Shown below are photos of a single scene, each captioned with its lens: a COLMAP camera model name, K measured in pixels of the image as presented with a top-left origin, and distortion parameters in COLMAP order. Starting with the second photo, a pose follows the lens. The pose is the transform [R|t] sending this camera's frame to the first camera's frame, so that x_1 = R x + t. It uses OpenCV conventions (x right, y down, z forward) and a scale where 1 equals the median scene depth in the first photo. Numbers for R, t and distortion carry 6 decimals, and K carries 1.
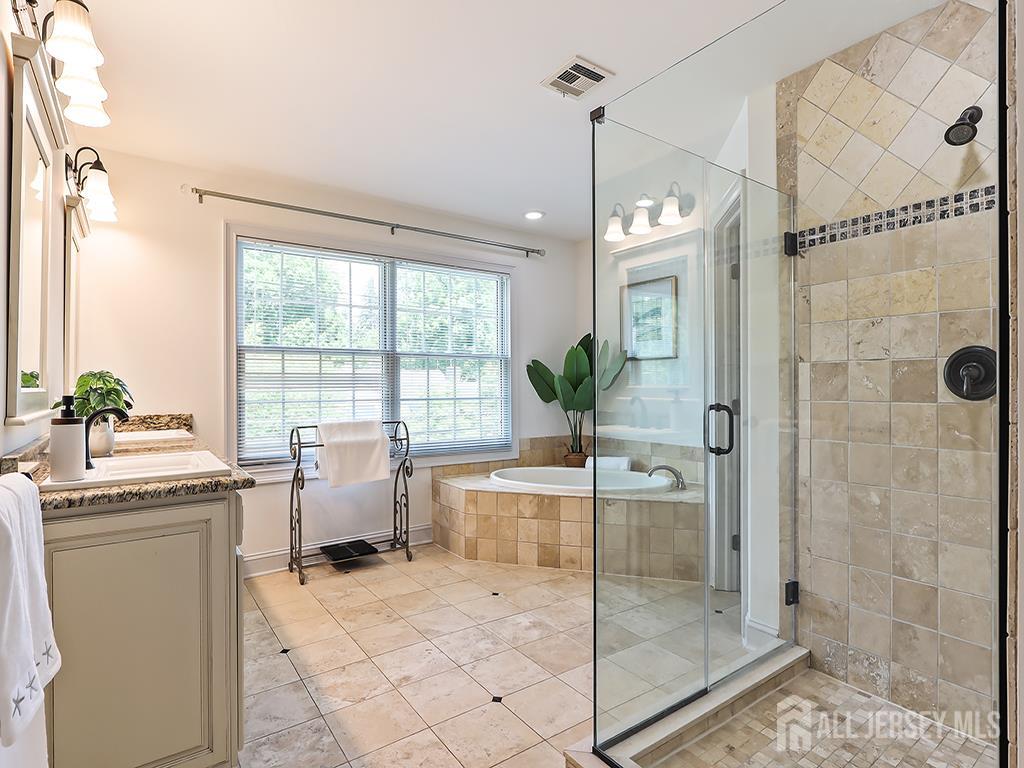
lens RADIAL K [[526.8, 0, 504.7], [0, 526.8, 383.3], [0, 0, 1]] dist [-0.005833, 0.003882]
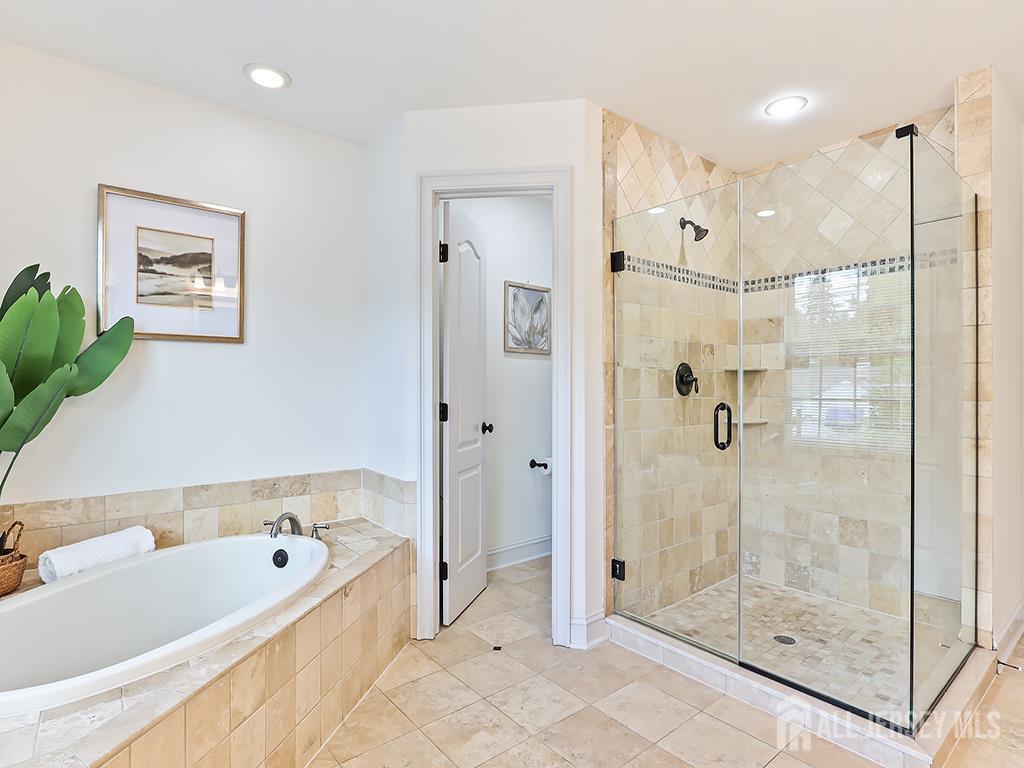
lens RADIAL K [[526.8, 0, 509.2], [0, 526.8, 386.8], [0, 0, 1]] dist [-0.005833, 0.003882]
pose [[-0.056924, 0.001134, 0.998378, -0.582726], [-0.004438, 0.999989, -0.001389, 0.007075], [-0.998369, -0.004509, -0.056919, 1.310638]]
